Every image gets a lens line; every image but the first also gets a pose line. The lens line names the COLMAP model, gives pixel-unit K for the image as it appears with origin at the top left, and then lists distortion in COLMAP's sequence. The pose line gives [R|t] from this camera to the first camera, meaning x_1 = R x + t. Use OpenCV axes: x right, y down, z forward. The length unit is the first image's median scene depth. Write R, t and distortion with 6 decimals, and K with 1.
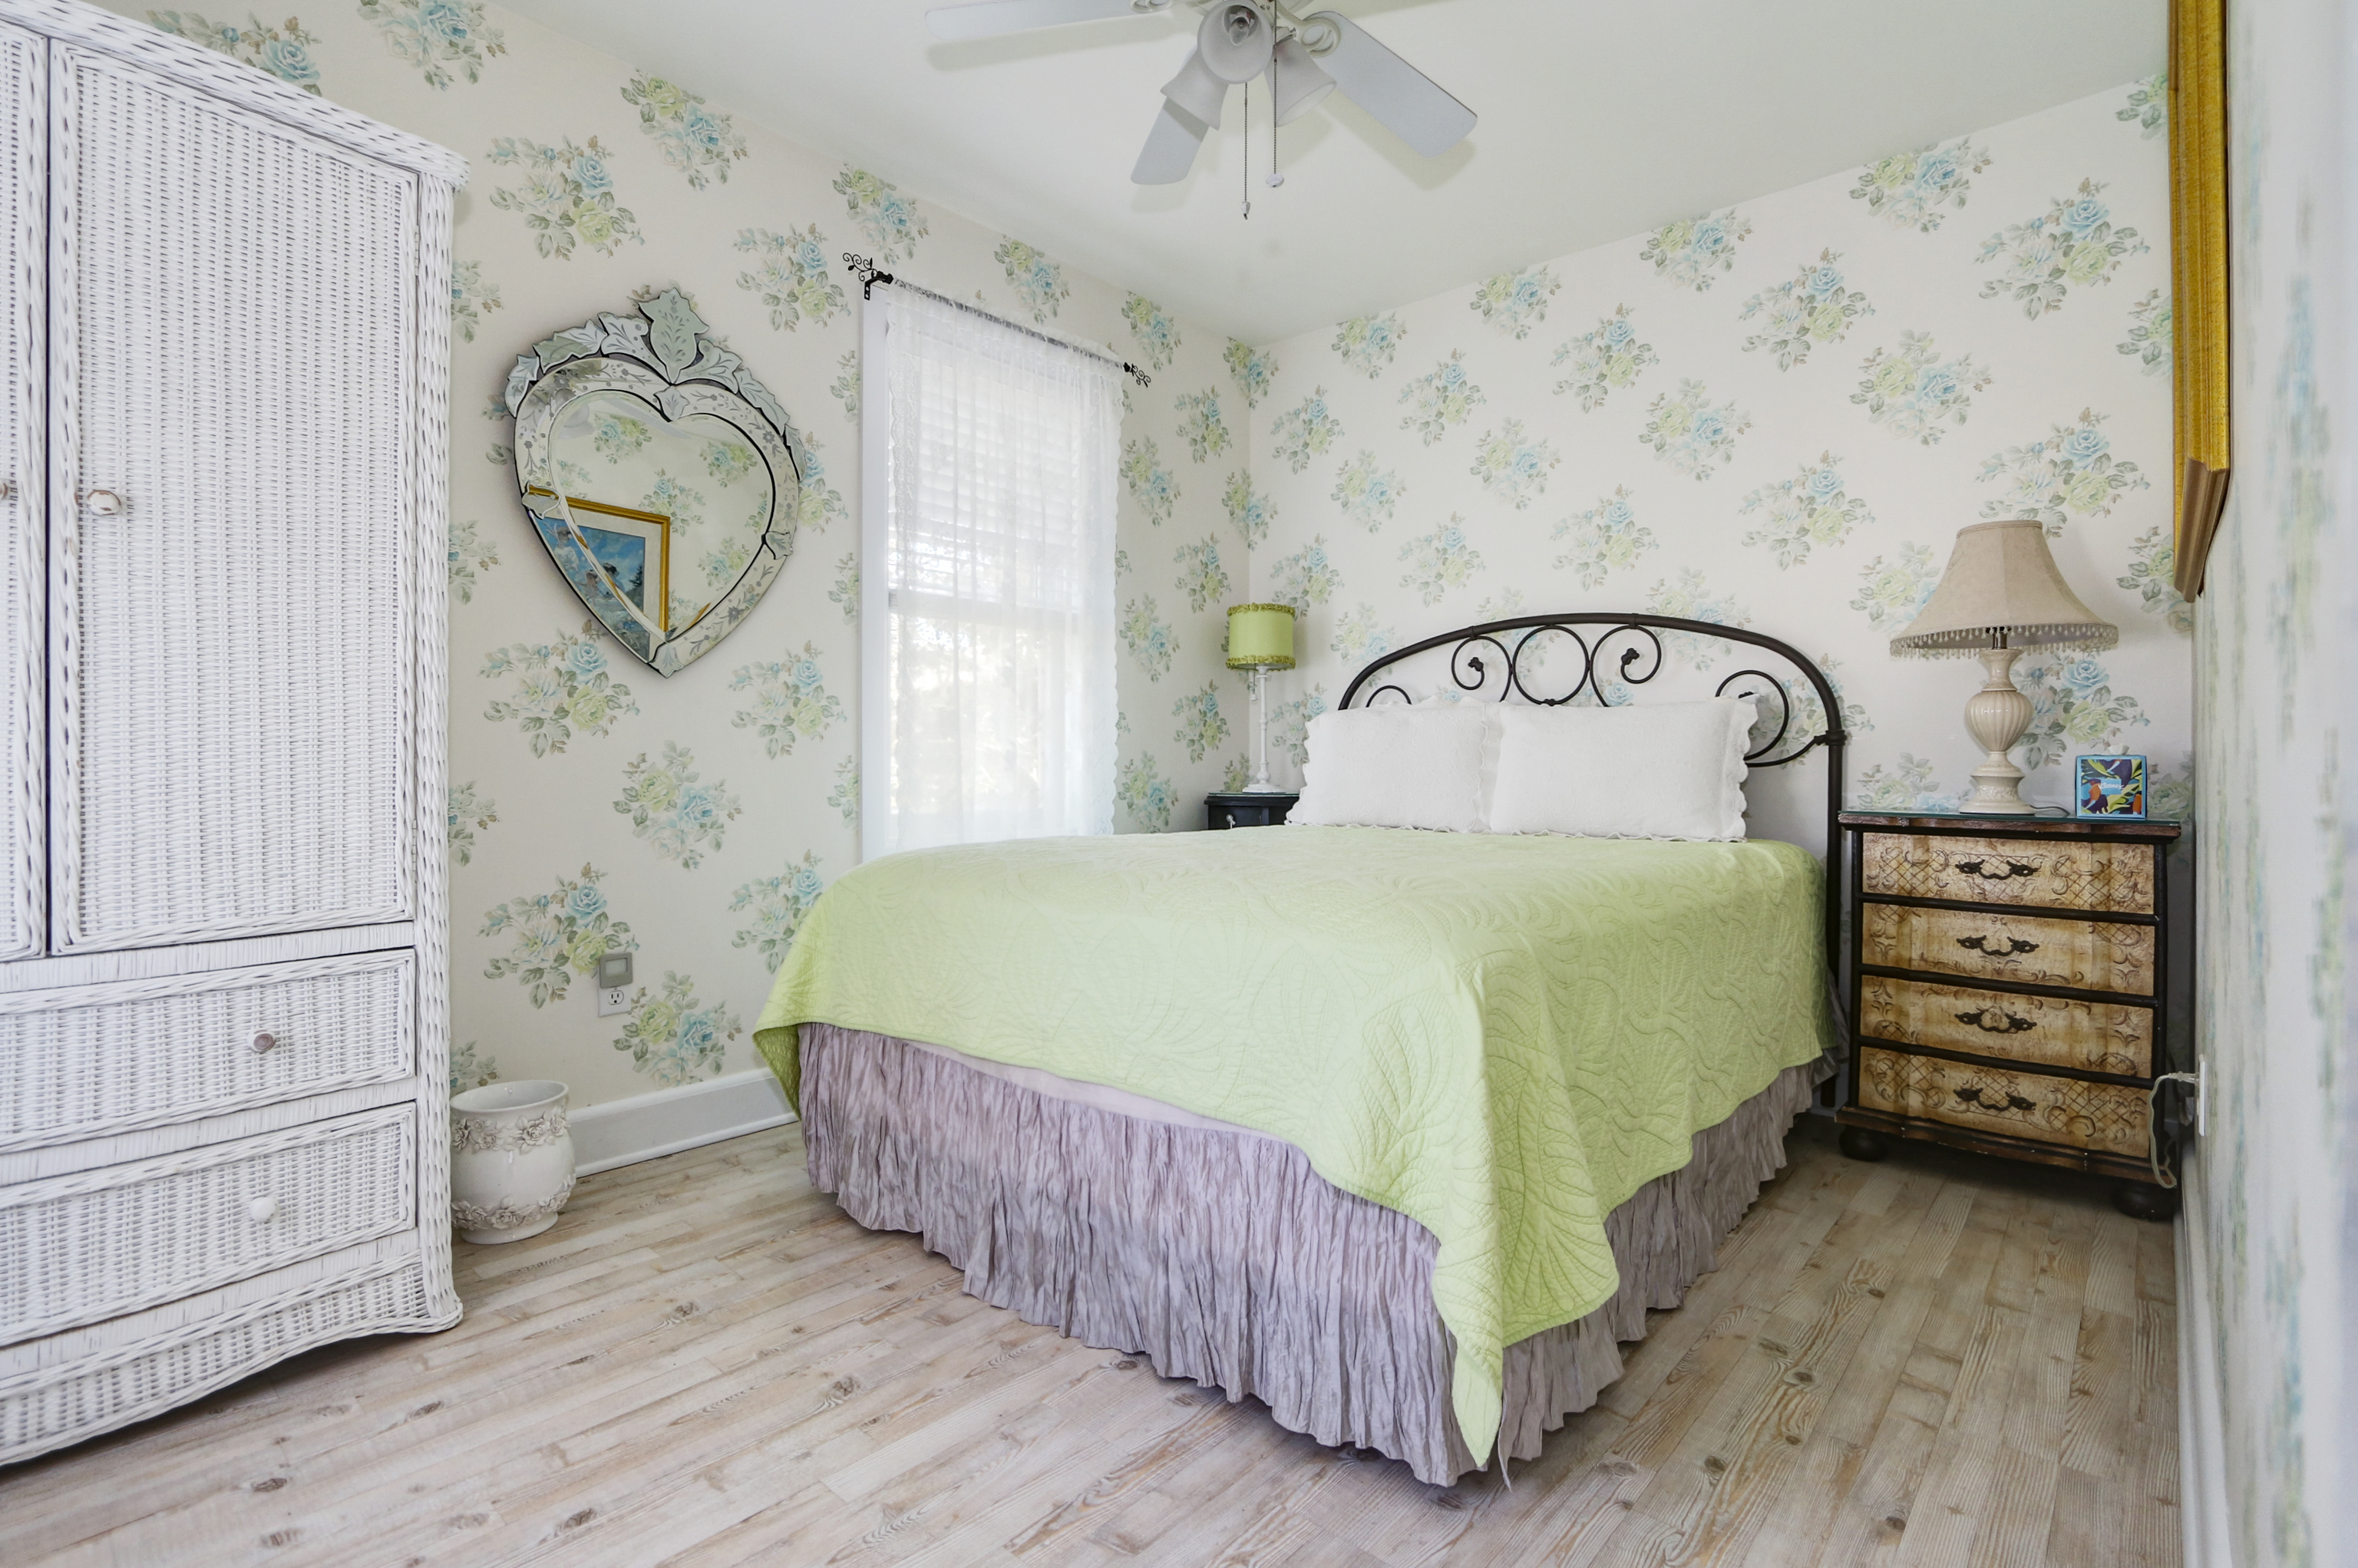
lens RADIAL K [[1153.5, 0, 1173.1], [0, 1153.5, 767.3], [0, 0, 1]] dist [-0.004762, -0.000729]
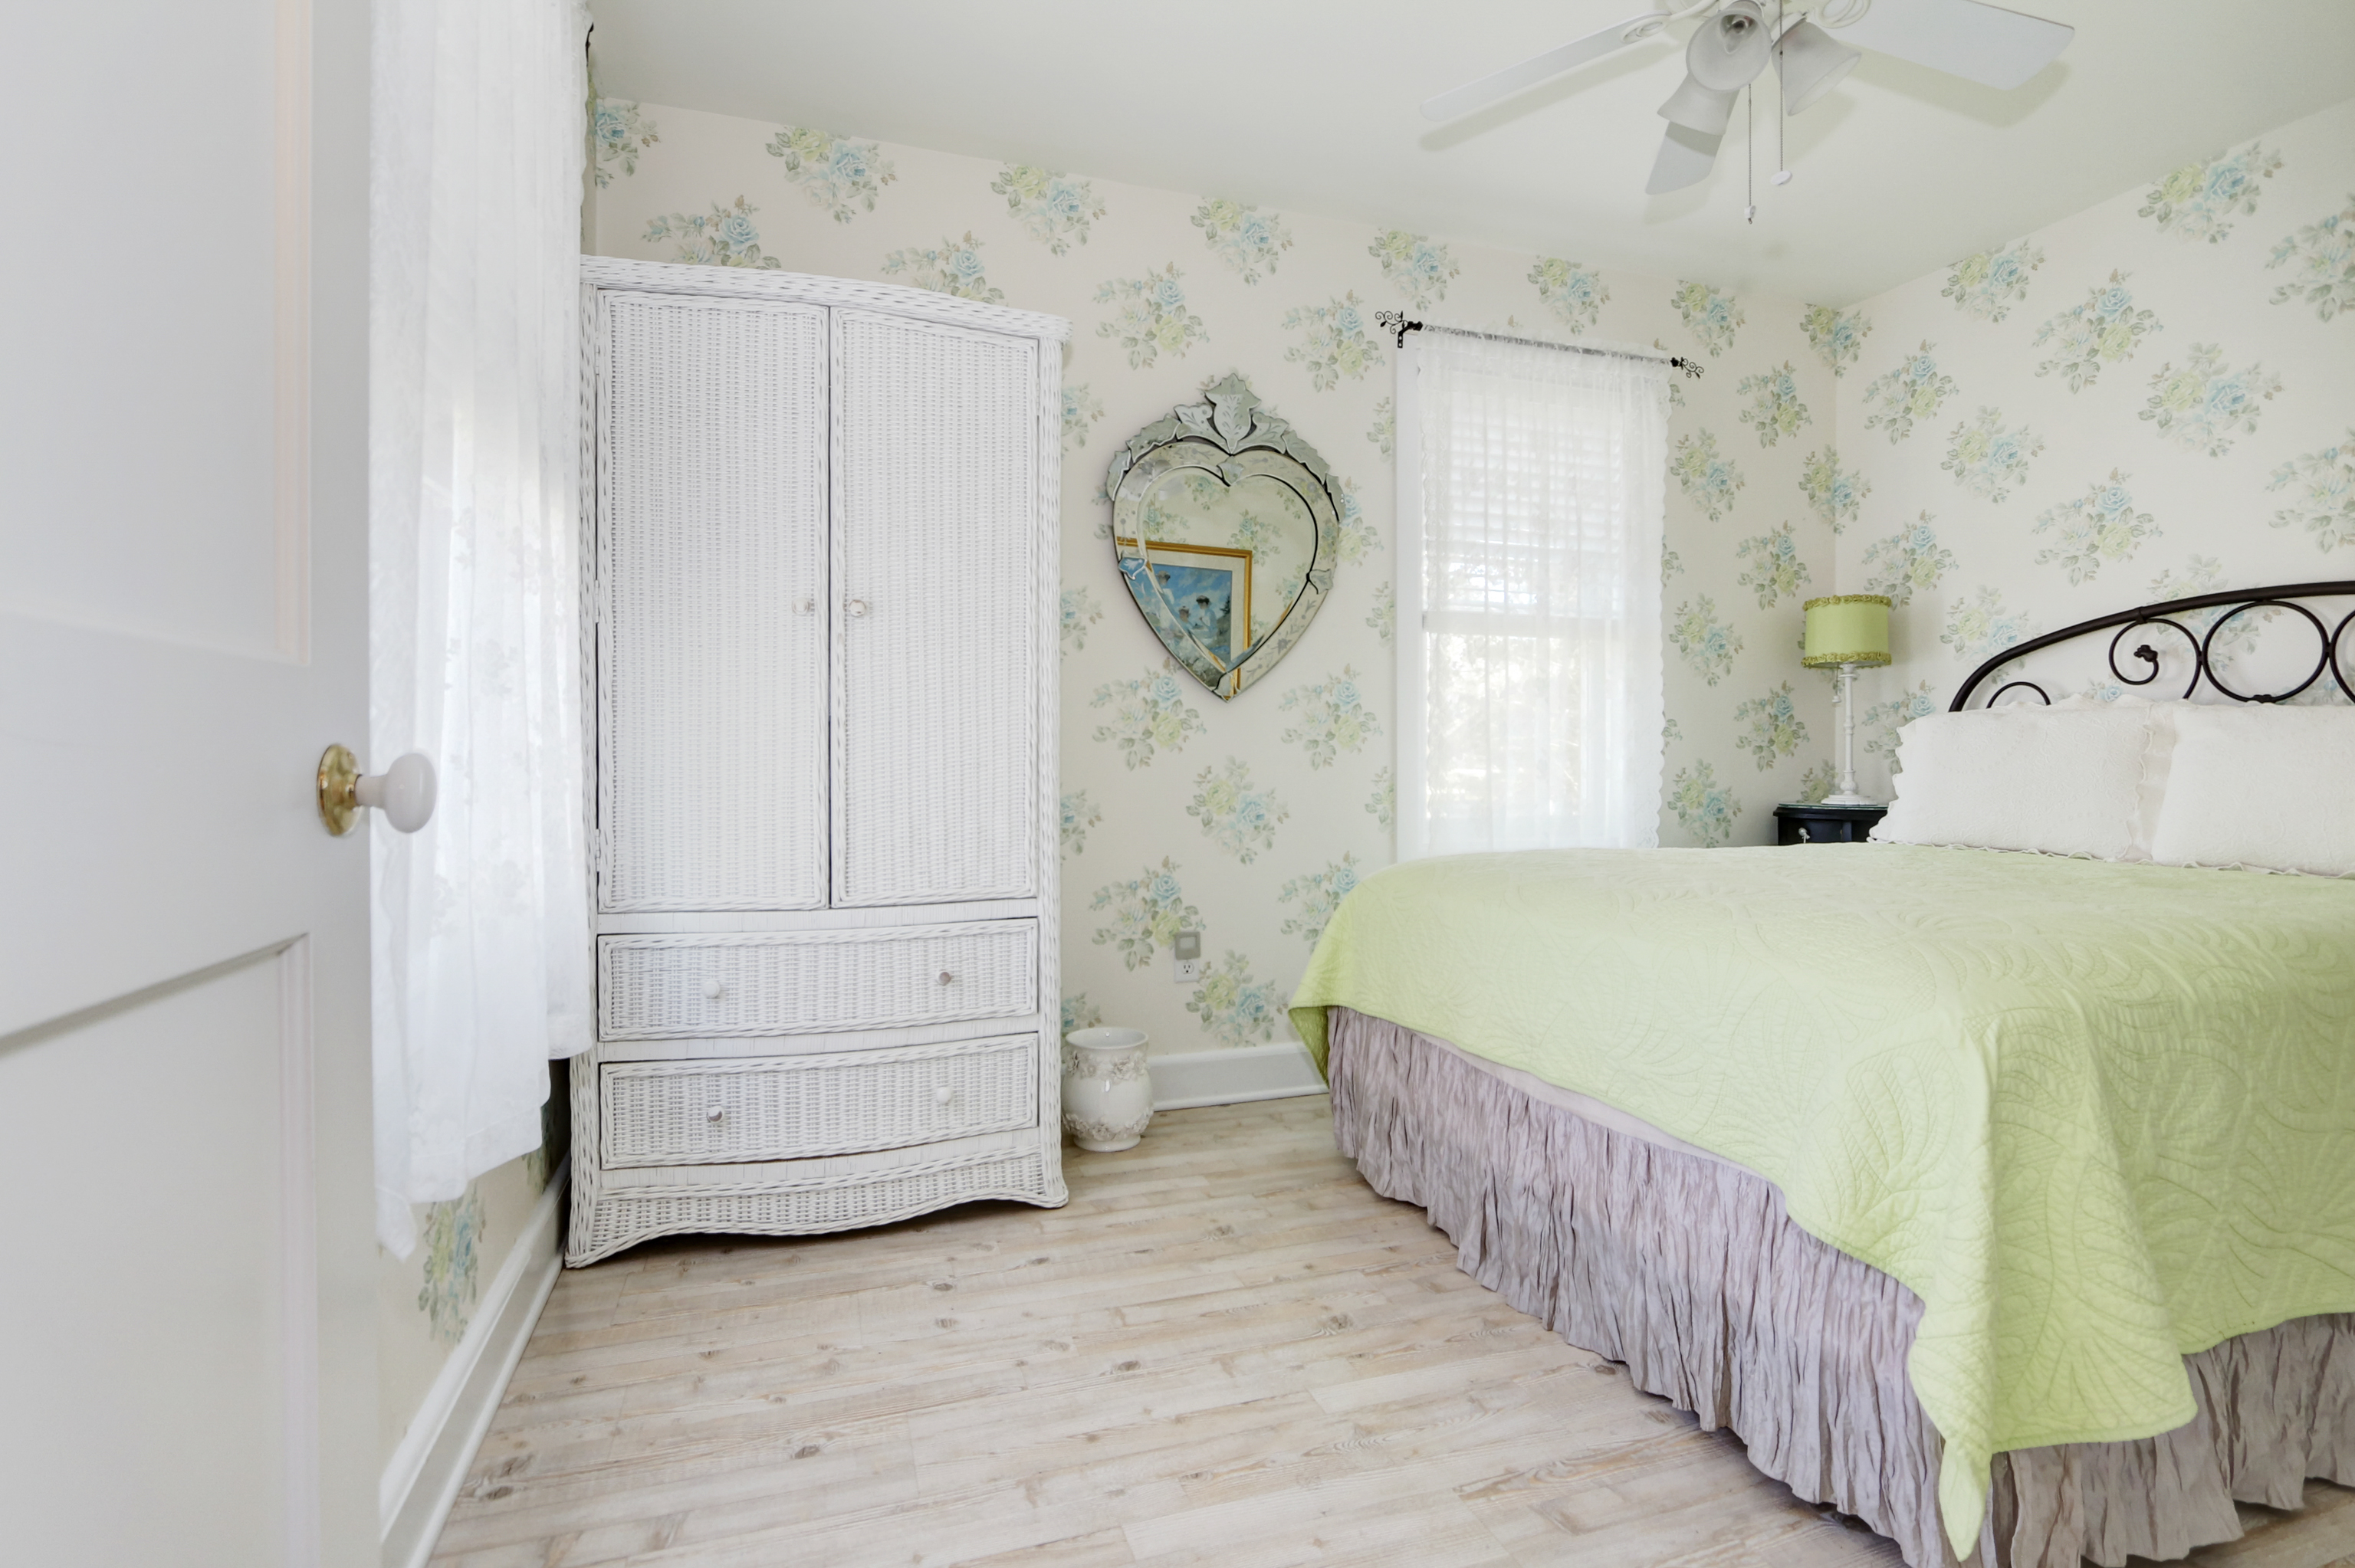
lens RADIAL K [[1151.9, 0, 1171.6], [0, 1151.9, 767.4], [0, 0, 1]] dist [-0.004762, -0.000729]
pose [[0.872227, 0.006803, -0.489054, 0.102096], [-0.003331, 0.999963, 0.007968, -0.022660], [0.489090, -0.005321, 0.872217, -0.070509]]
